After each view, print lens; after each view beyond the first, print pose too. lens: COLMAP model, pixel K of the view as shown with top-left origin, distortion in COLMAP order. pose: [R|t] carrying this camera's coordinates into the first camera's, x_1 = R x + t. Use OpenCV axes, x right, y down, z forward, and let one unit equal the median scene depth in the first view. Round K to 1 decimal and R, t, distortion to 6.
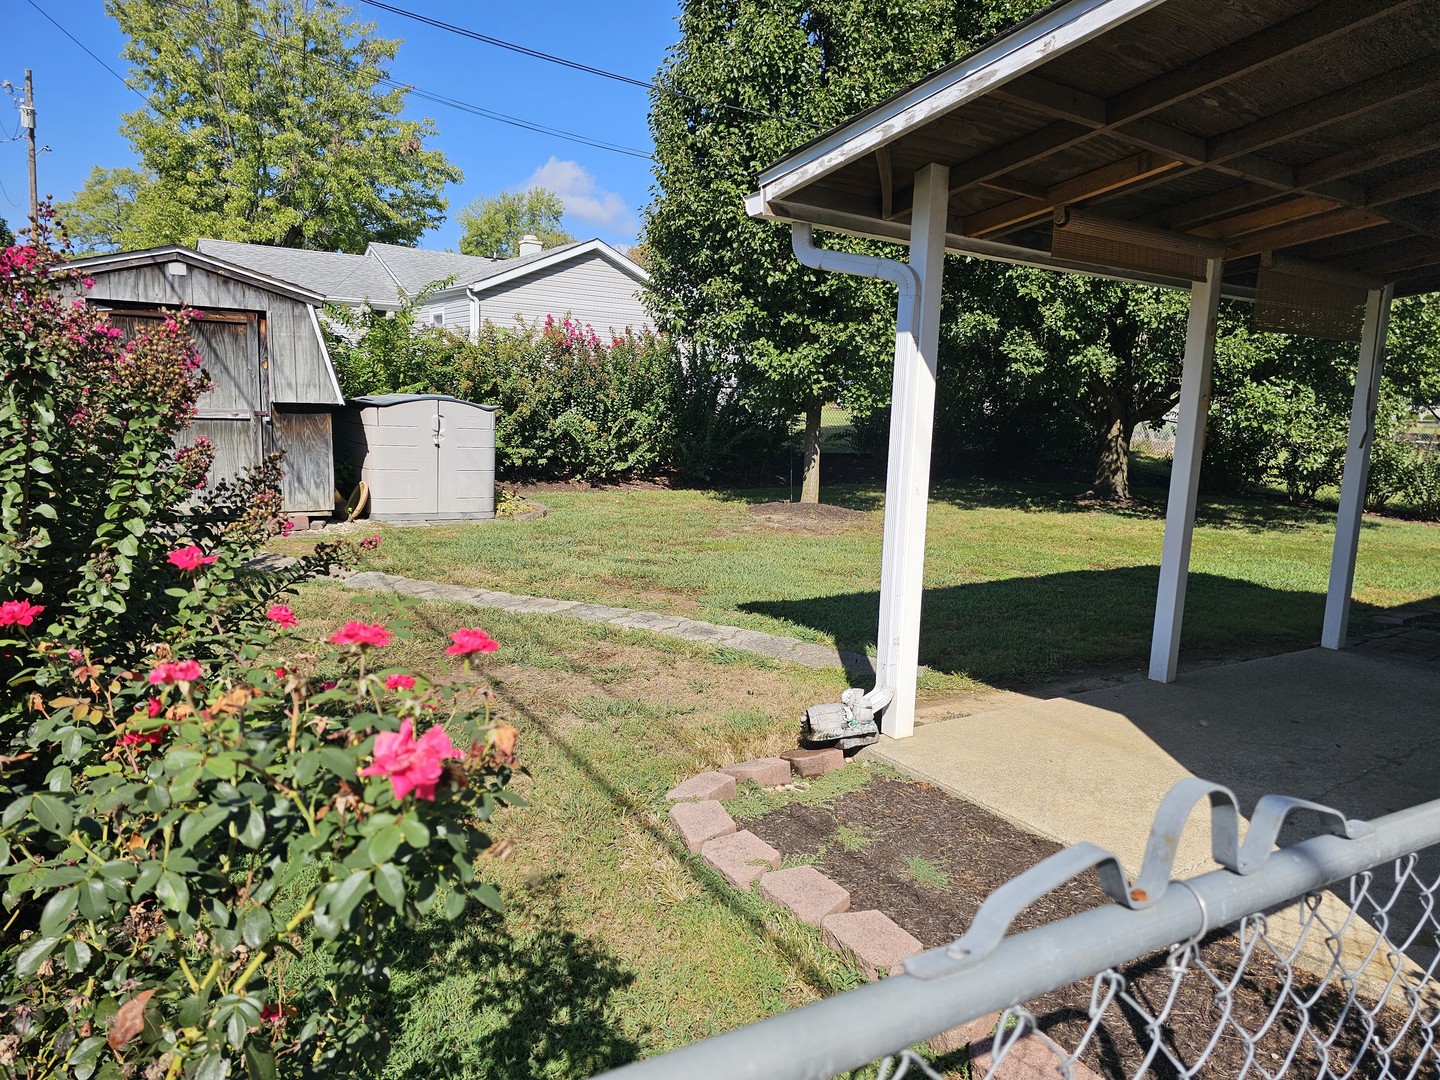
lens RADIAL K [[964.9, 0, 718.6], [0, 964.9, 546.2], [0, 0, 1]] dist [0.054354, -0.042938]
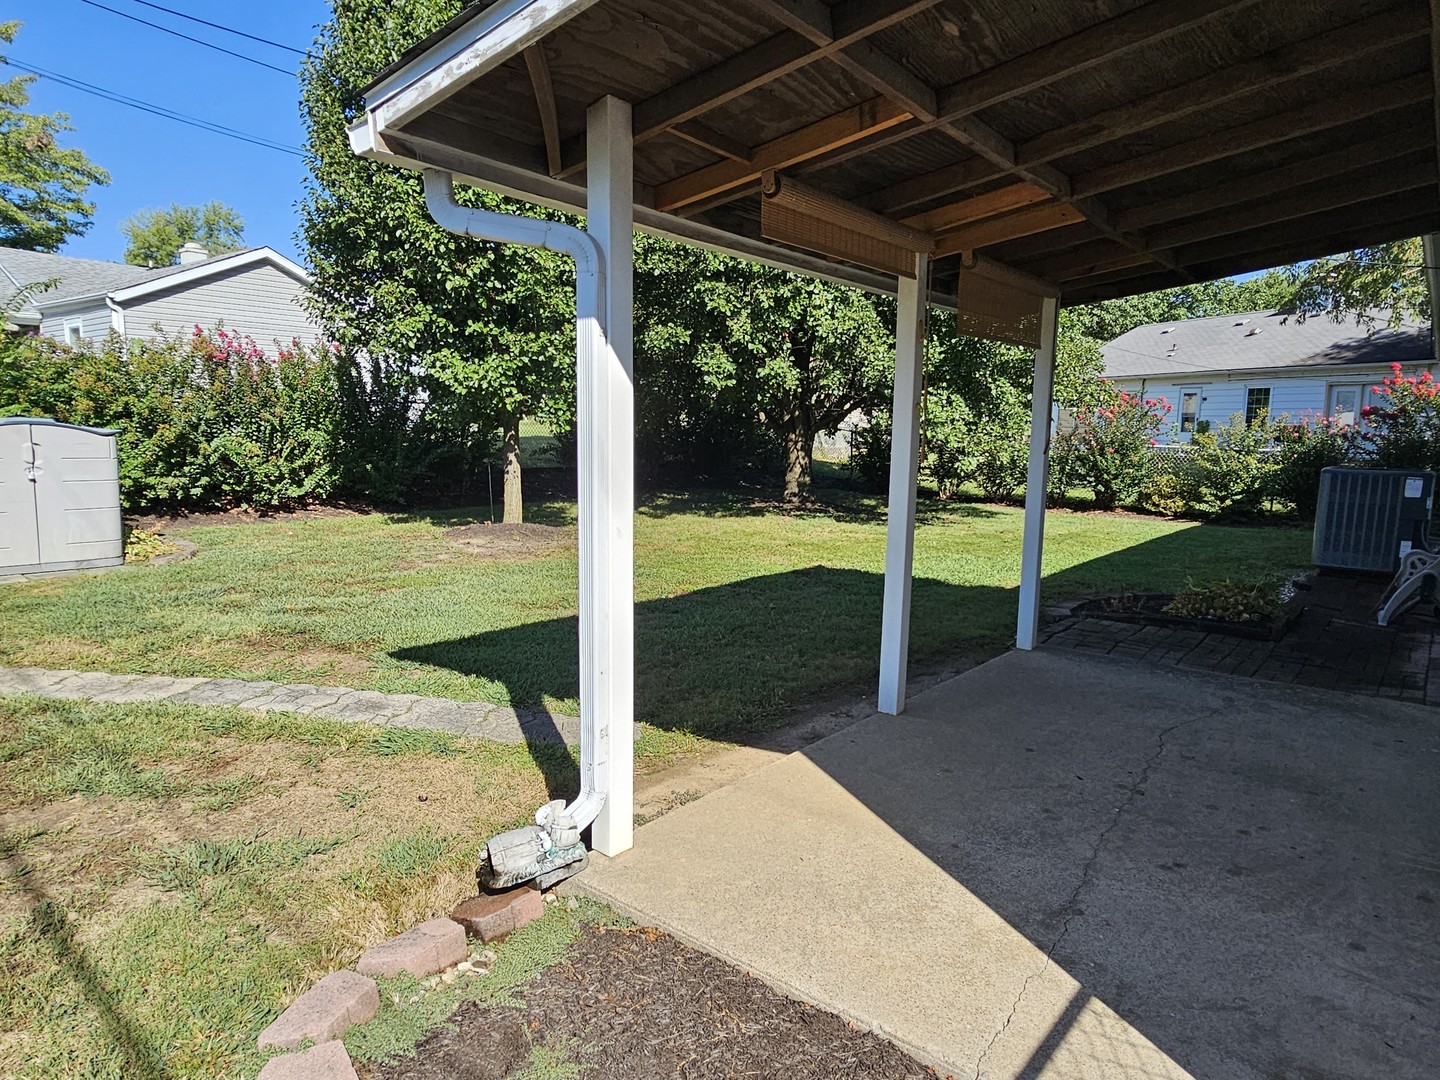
lens RADIAL K [[892.0, 0, 712.4], [0, 892.0, 545.5], [0, 0, 1]] dist [-0.001671, 0.001985]
pose [[0.954109, -0.061351, 0.293107, 0.028838], [0.062456, 0.998032, 0.005597, -0.018890], [-0.292874, 0.012966, 0.956063, 0.127618]]
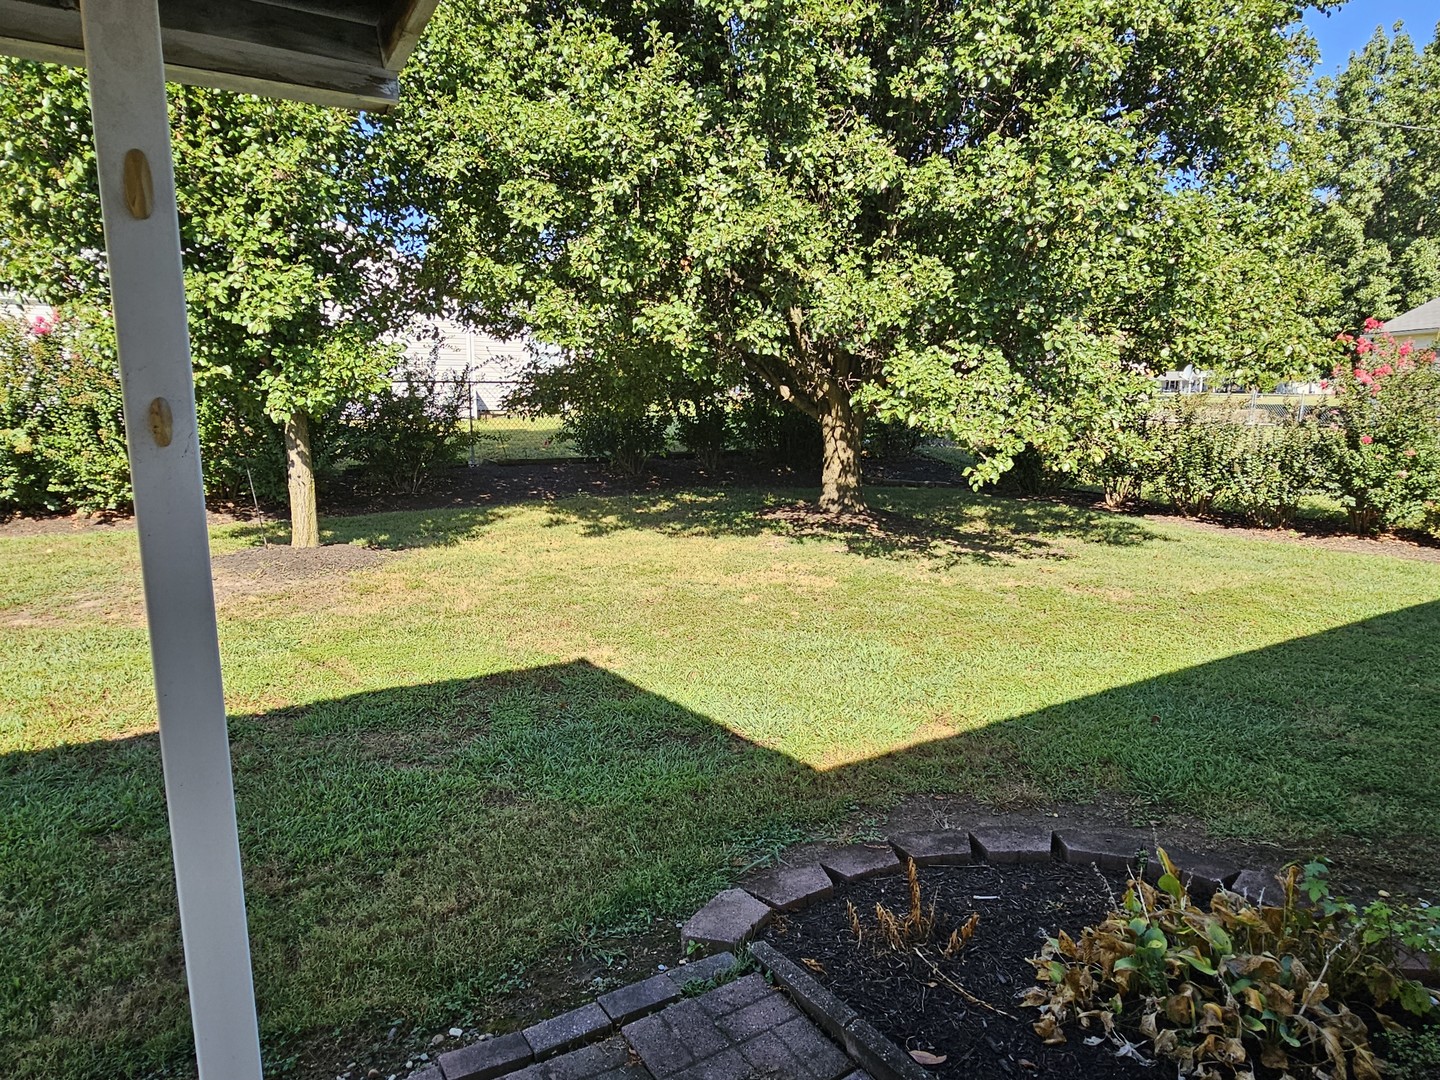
lens RADIAL K [[892.0, 0, 714.0], [0, 892.0, 540.9], [0, 0, 1]] dist [-0.001671, 0.001985]
pose [[0.999223, -0.031251, -0.024002, 0.484271], [0.031566, 0.999419, 0.012858, -0.058375], [0.023586, -0.013606, 0.999629, 0.452190]]
